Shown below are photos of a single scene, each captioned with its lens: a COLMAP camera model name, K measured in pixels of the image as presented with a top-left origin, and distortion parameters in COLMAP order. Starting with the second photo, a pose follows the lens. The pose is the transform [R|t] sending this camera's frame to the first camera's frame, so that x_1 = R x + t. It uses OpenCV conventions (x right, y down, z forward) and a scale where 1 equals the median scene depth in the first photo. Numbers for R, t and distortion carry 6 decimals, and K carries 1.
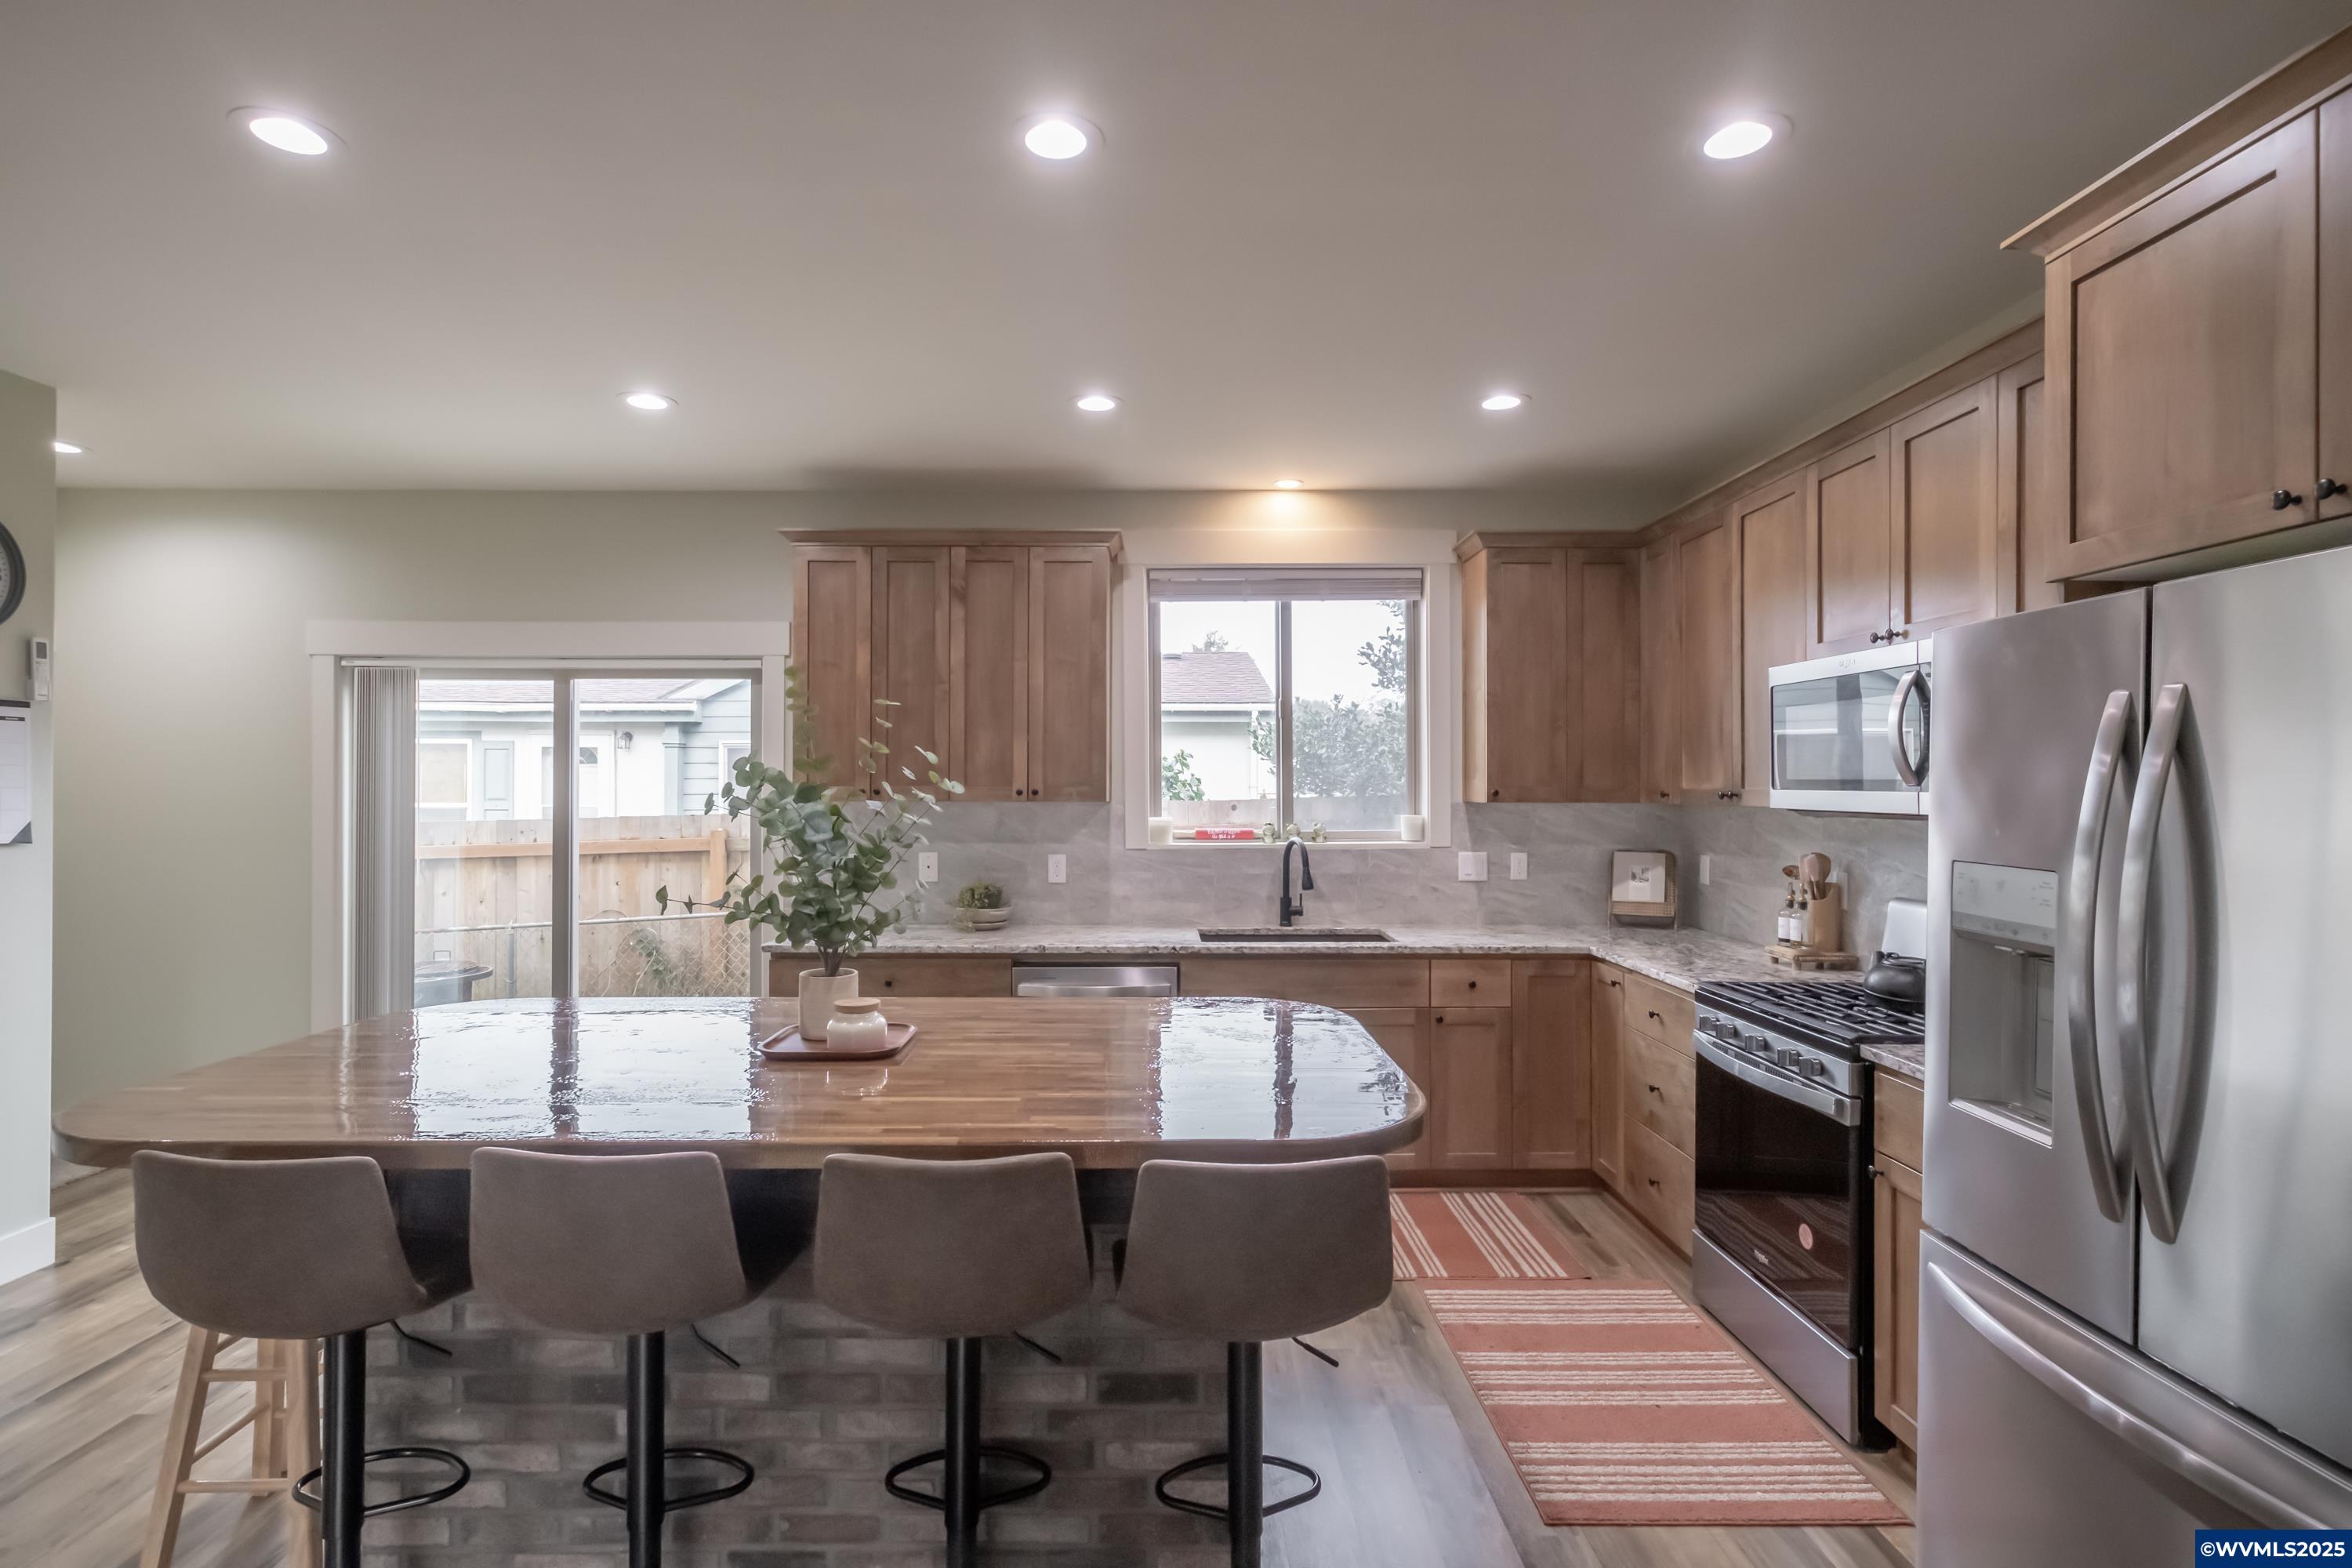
lens RADIAL K [[1152.7, 0, 1144.5], [0, 1152.7, 783.2], [0, 0, 1]] dist [-0.000369, 0.001633]
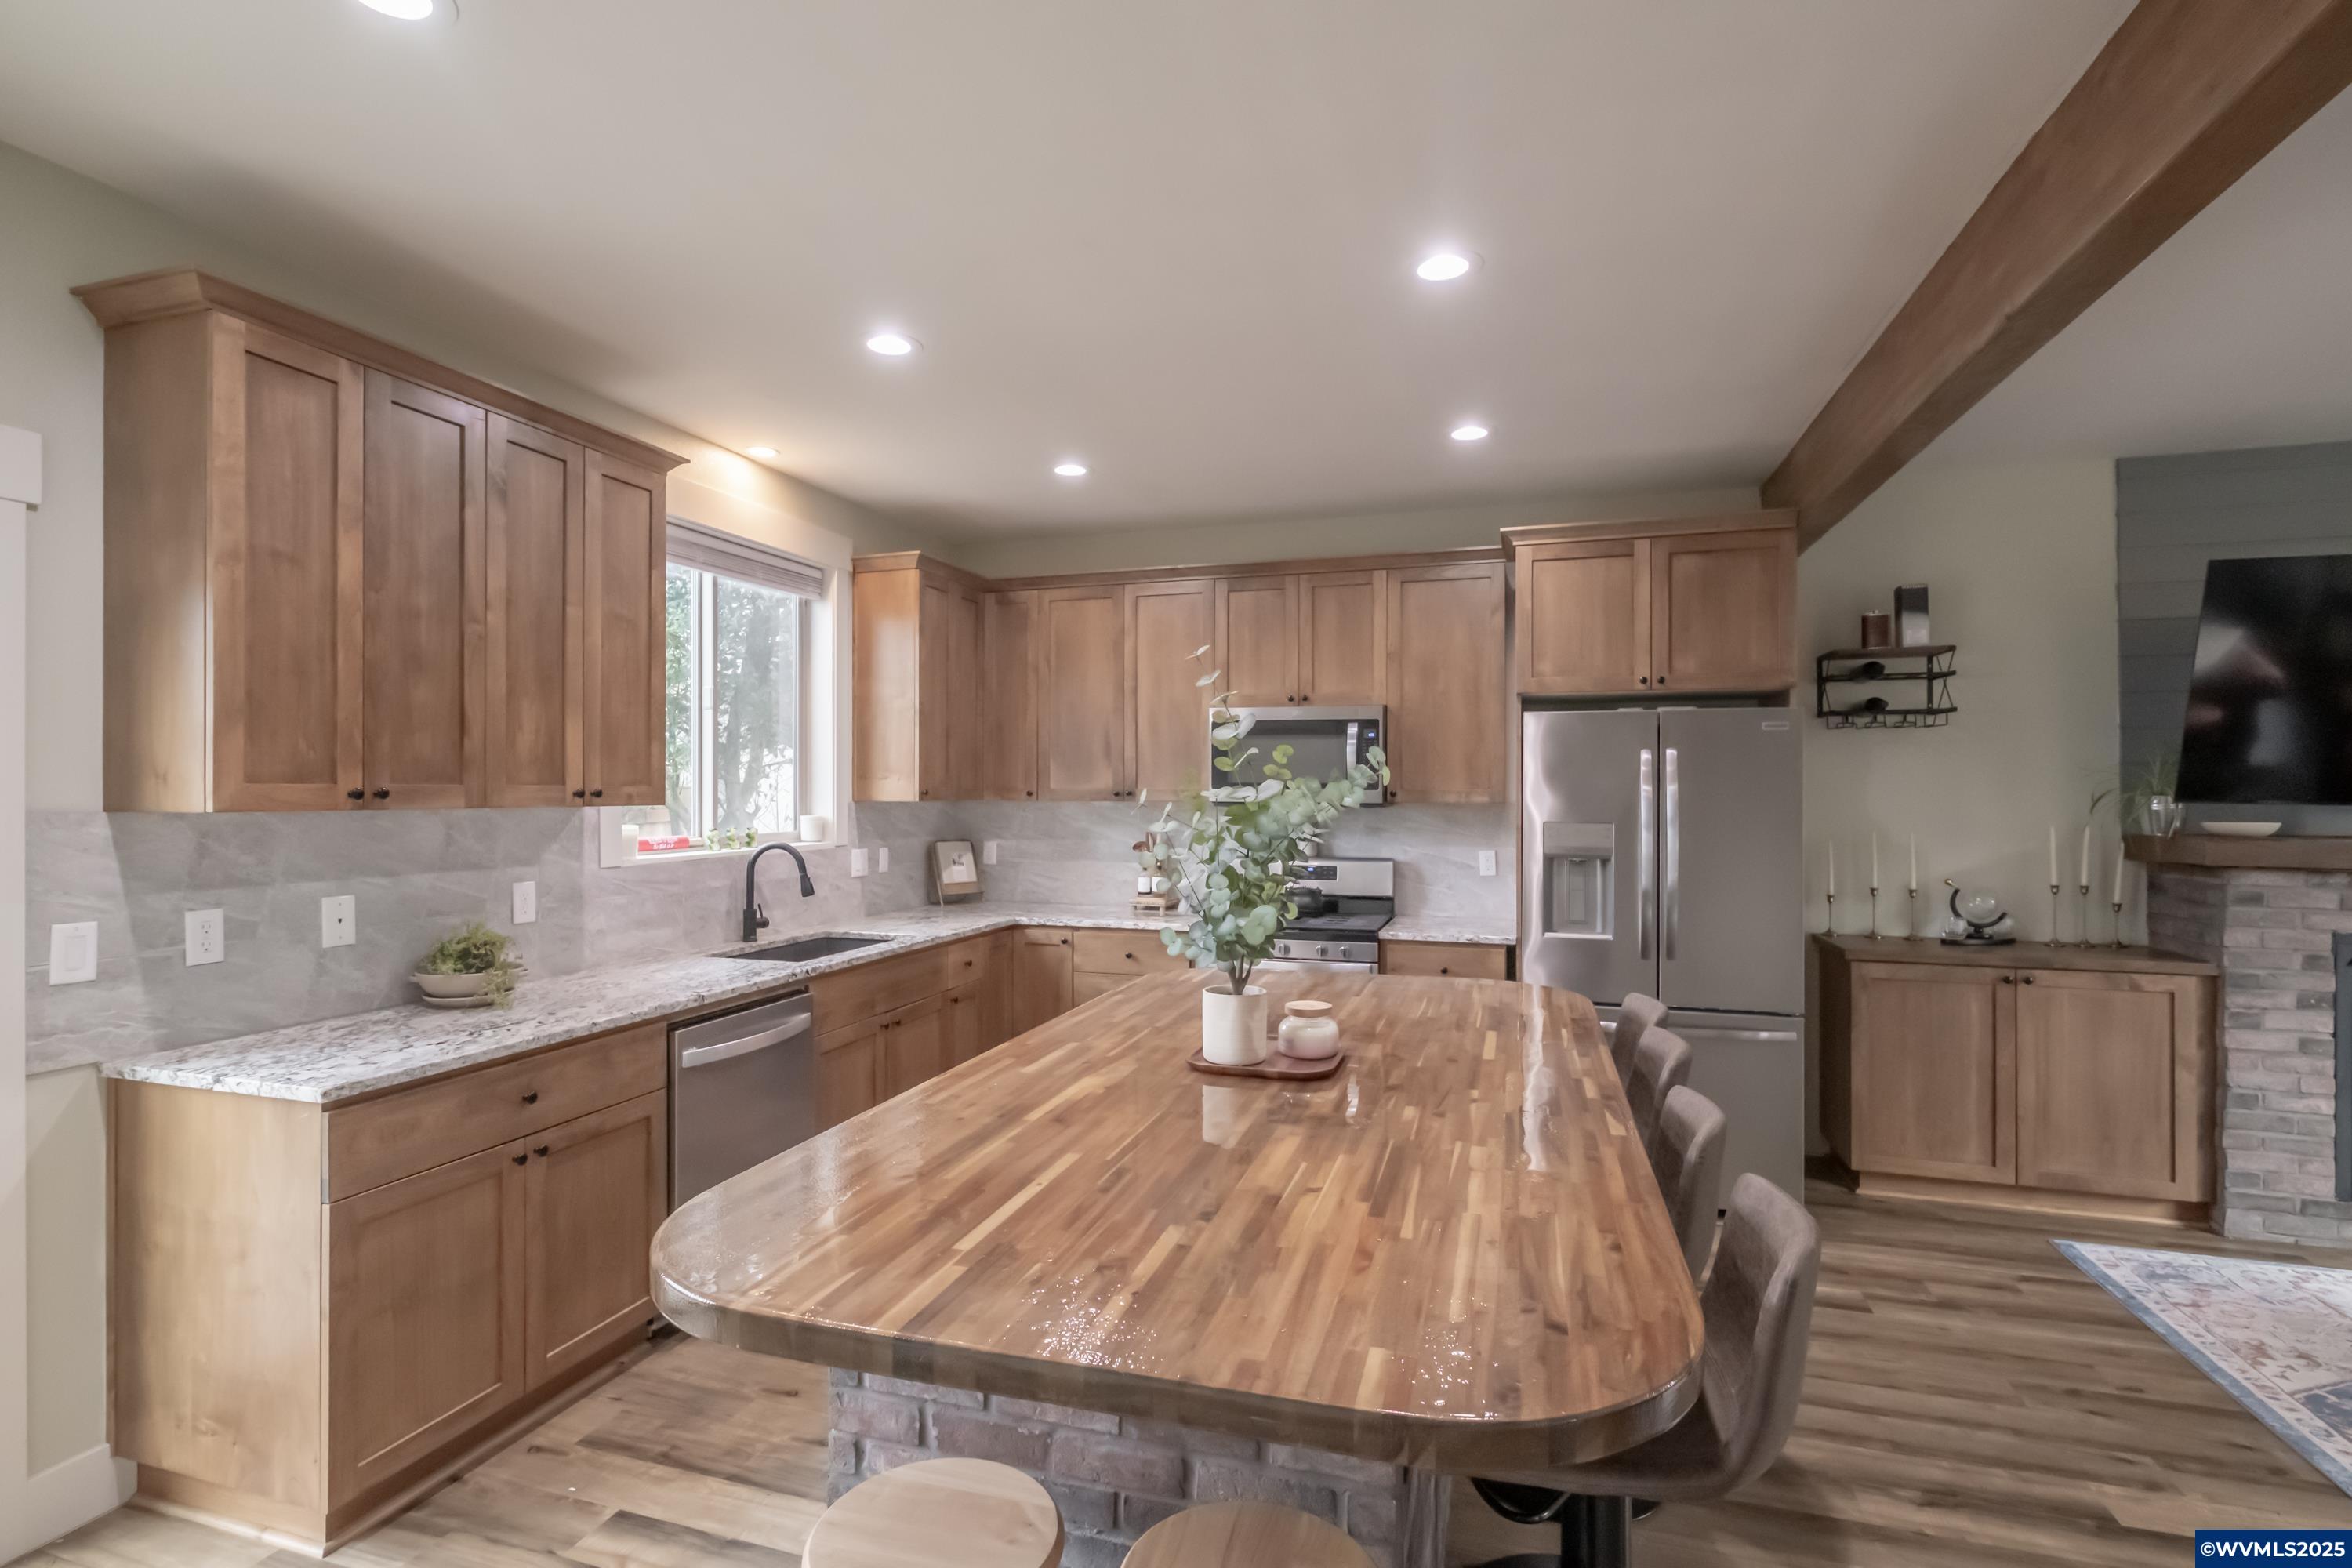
lens RADIAL K [[1137.6, 0, 1172.3], [0, 1137.6, 793.8], [0, 0, 1]] dist [0.002951, 0.000345]
pose [[0.302150, -0.003707, 0.953253, -0.655416], [-0.004338, 0.999977, 0.005263, 0.002927], [-0.953251, -0.005725, 0.302127, 0.441474]]
